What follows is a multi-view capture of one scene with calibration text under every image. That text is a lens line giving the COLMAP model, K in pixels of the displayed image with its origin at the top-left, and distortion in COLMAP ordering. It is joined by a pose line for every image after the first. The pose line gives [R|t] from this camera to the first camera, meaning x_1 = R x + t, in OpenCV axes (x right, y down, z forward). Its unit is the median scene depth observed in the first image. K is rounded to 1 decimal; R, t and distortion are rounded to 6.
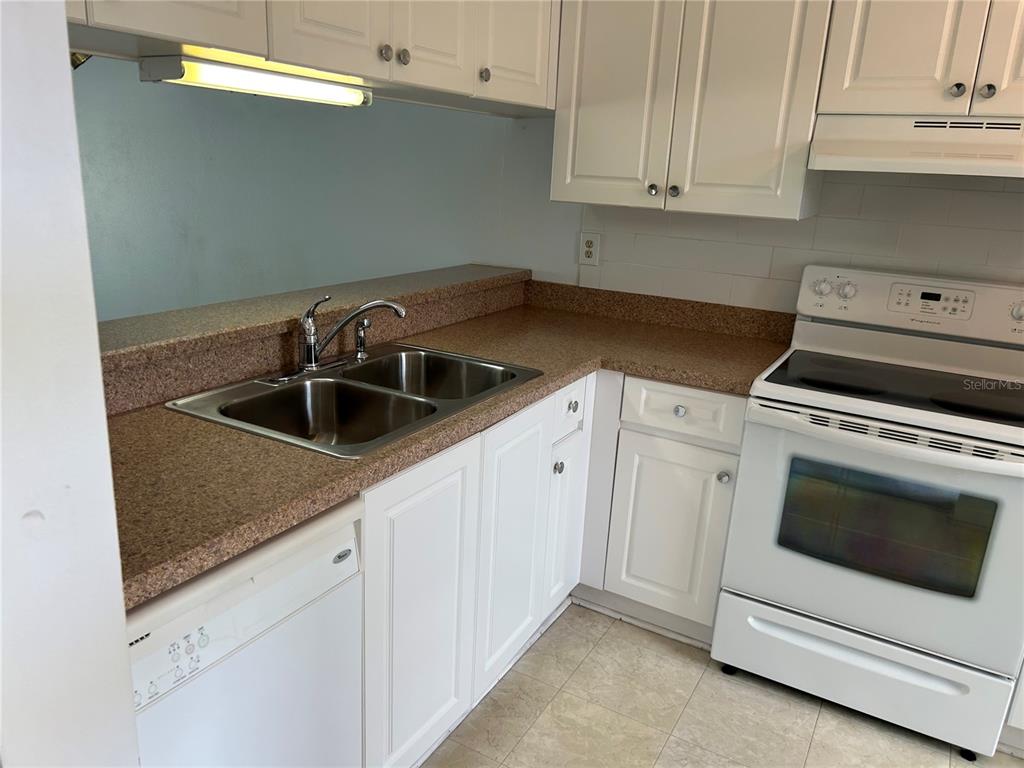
lens RADIAL K [[773.4, 0, 510.7], [0, 773.4, 388.0], [0, 0, 1]] dist [0.031648, -0.029348]
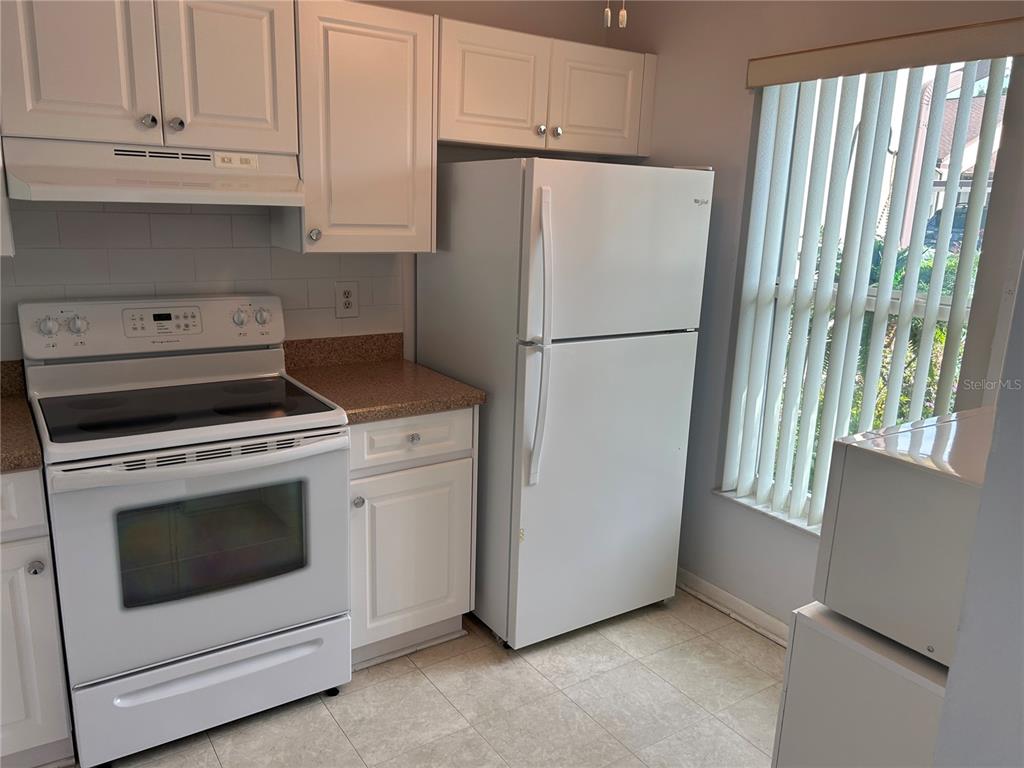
lens RADIAL K [[773.4, 0, 512.8], [0, 773.4, 389.6], [0, 0, 1]] dist [0.031648, -0.029348]
pose [[0.443292, -0.245465, 0.862113, -0.183554], [0.243236, 0.958629, 0.147875, -0.071147], [-0.862744, 0.144145, 0.484659, 0.124201]]
